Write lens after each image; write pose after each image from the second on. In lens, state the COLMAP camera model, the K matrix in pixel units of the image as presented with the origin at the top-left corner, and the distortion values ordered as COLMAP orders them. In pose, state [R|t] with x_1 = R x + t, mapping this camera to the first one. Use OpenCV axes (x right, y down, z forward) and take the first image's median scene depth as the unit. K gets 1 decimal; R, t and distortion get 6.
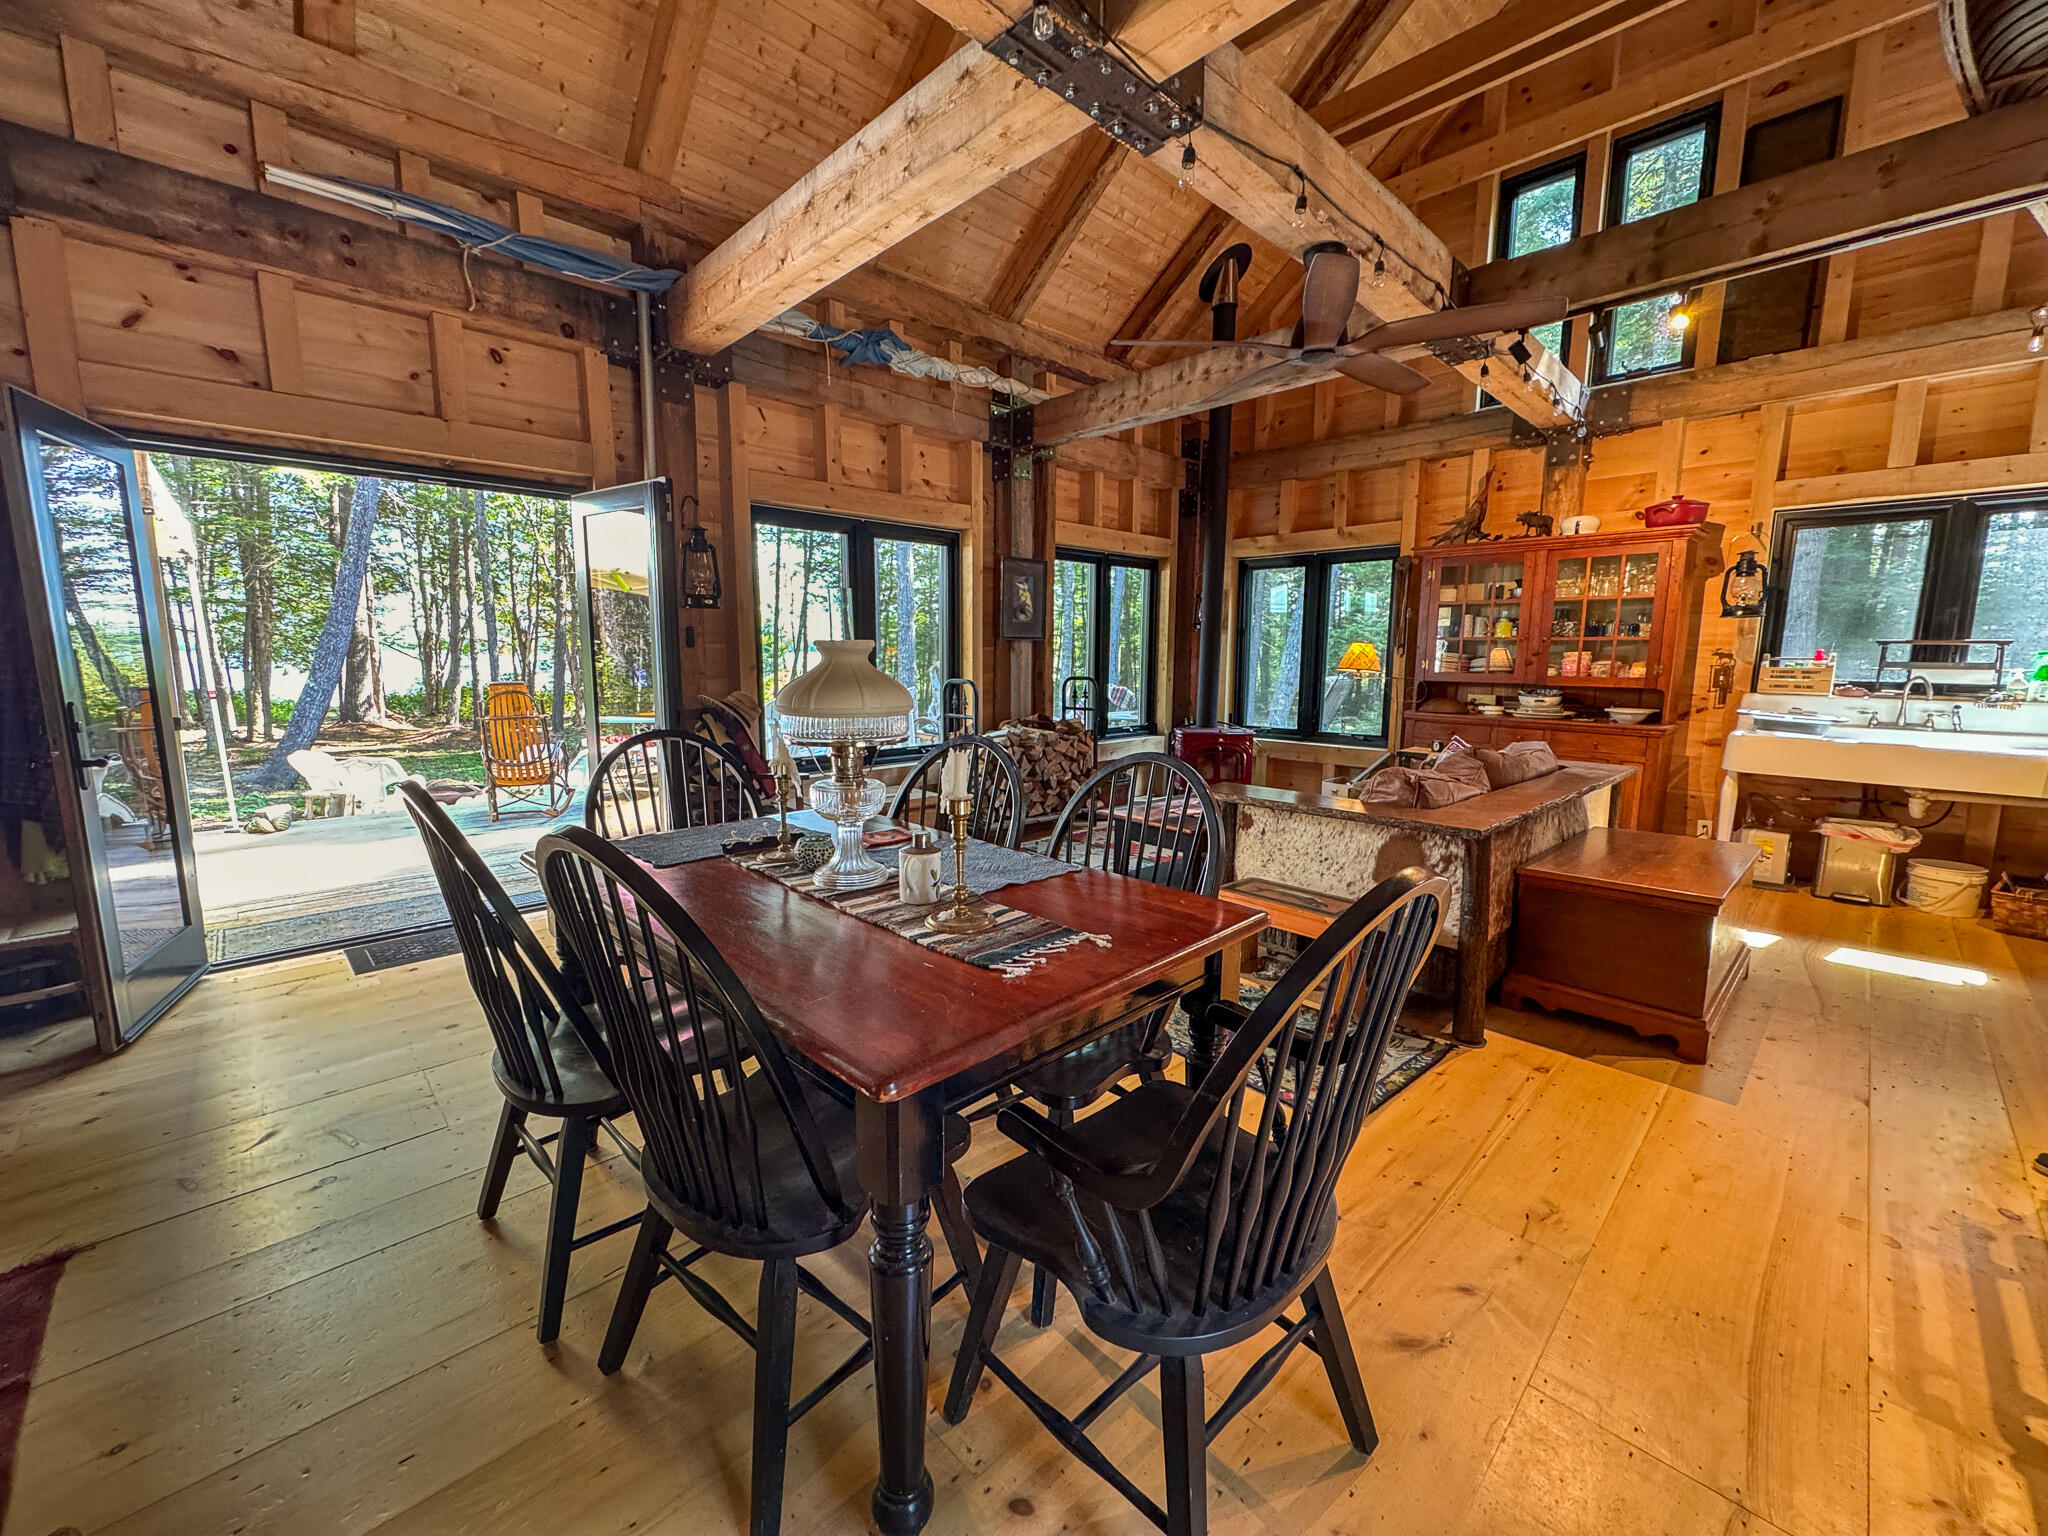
lens RADIAL K [[817.0, 0, 1021.4], [0, 817.0, 765.8], [0, 0, 1]] dist [-0.000003, -0.000308]
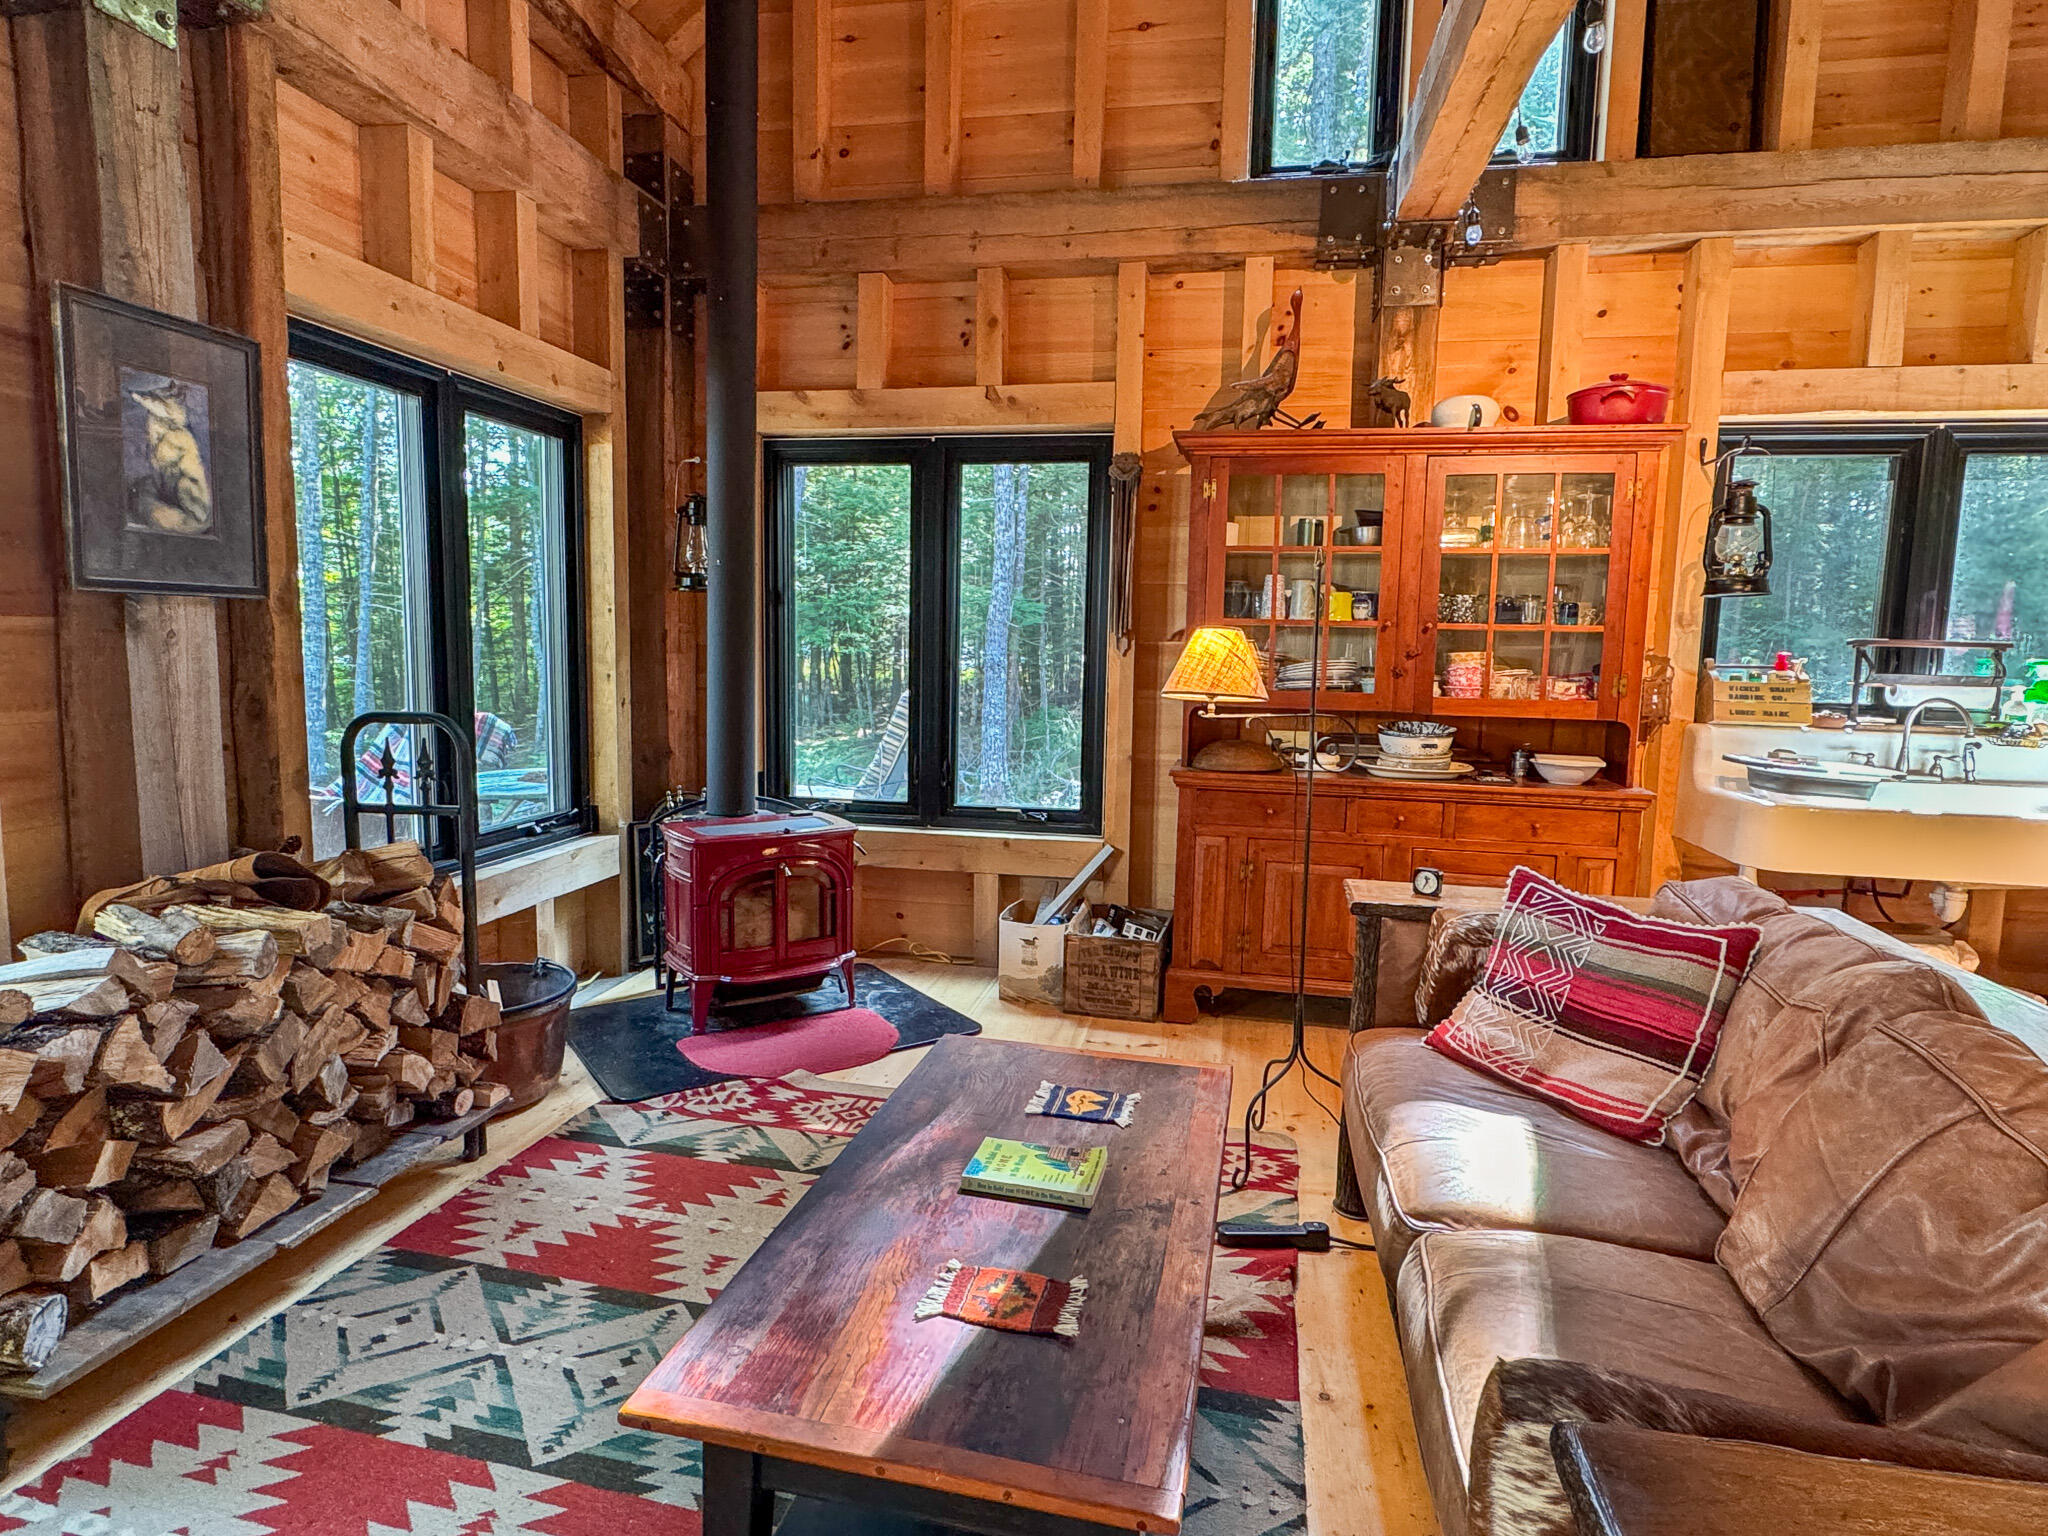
lens RADIAL K [[1107.2, 0, 1014.6], [0, 1107.2, 768.2], [0, 0, 1]] dist [-0.008917, 0.001968]
pose [[0.815219, -0.054836, 0.576550, 0.016886], [0.064902, 0.997887, 0.003141, -0.079734], [-0.575504, 0.034858, 0.817056, 0.547691]]
